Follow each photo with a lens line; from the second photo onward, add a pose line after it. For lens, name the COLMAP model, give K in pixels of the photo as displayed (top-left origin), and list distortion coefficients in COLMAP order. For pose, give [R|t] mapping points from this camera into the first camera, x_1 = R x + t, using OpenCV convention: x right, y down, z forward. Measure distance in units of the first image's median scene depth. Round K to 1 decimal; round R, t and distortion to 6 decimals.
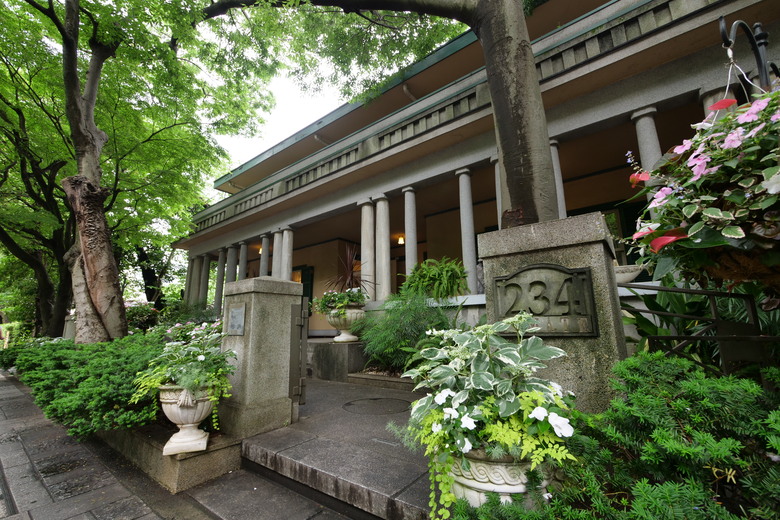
lens RADIAL K [[330.8, 0, 392.4], [0, 330.8, 260.5], [0, 0, 1]] dist [-0.004928, 0.000365]
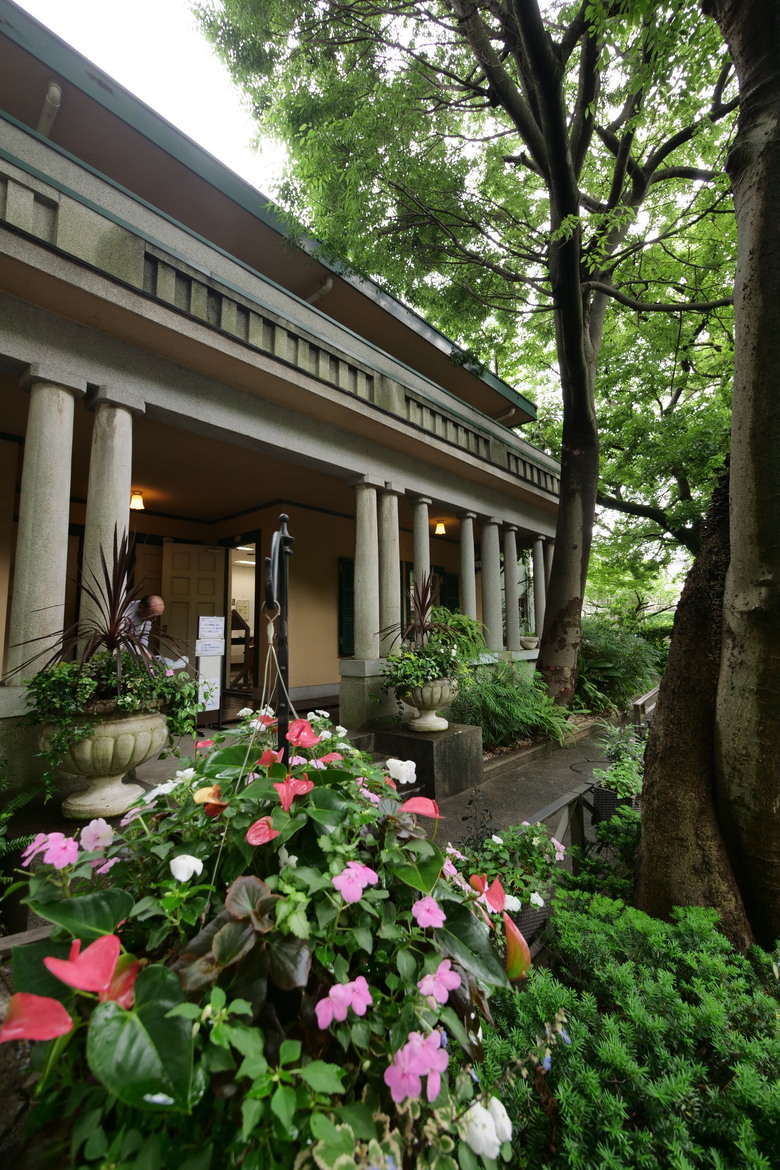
lens RADIAL K [[496.2, 0, 394.0], [0, 496.2, 579.3], [0, 0, 1]] dist [-0.004928, 0.000365]
pose [[0.047537, 0.121836, 0.991411, -0.902798], [-0.187846, 0.975915, -0.110925, 0.074996], [-0.981047, -0.180960, 0.069278, 0.867508]]
